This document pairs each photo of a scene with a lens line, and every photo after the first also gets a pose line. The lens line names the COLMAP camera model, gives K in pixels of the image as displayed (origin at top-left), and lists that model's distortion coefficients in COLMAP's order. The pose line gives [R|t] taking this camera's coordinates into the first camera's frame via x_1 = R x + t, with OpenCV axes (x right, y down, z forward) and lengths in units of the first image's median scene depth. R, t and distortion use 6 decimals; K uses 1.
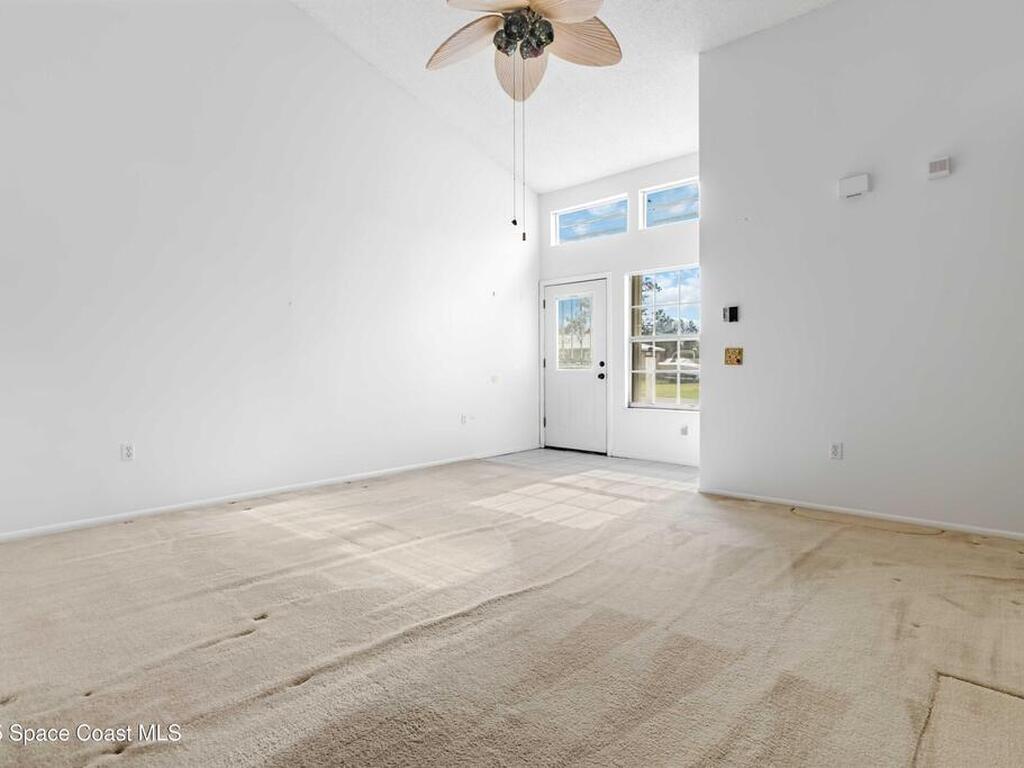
lens RADIAL K [[534.3, 0, 520.7], [0, 534.3, 370.4], [0, 0, 1]] dist [0.000605, -0.000037]
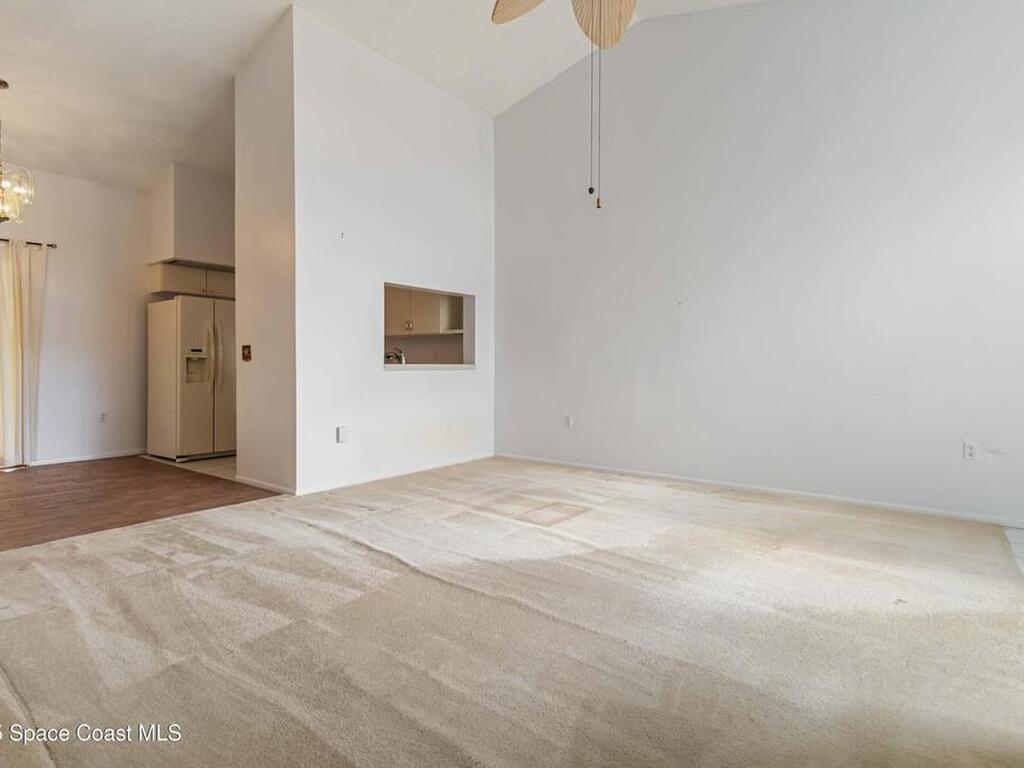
lens RADIAL K [[534.3, 0, 520.7], [0, 534.3, 370.4], [0, 0, 1]] dist [0.000605, -0.000037]
pose [[0.071603, 0.009949, -0.997384, 0.813790], [0.002221, 0.999946, 0.010134, -0.005398], [0.997431, -0.002941, 0.071577, 0.828840]]
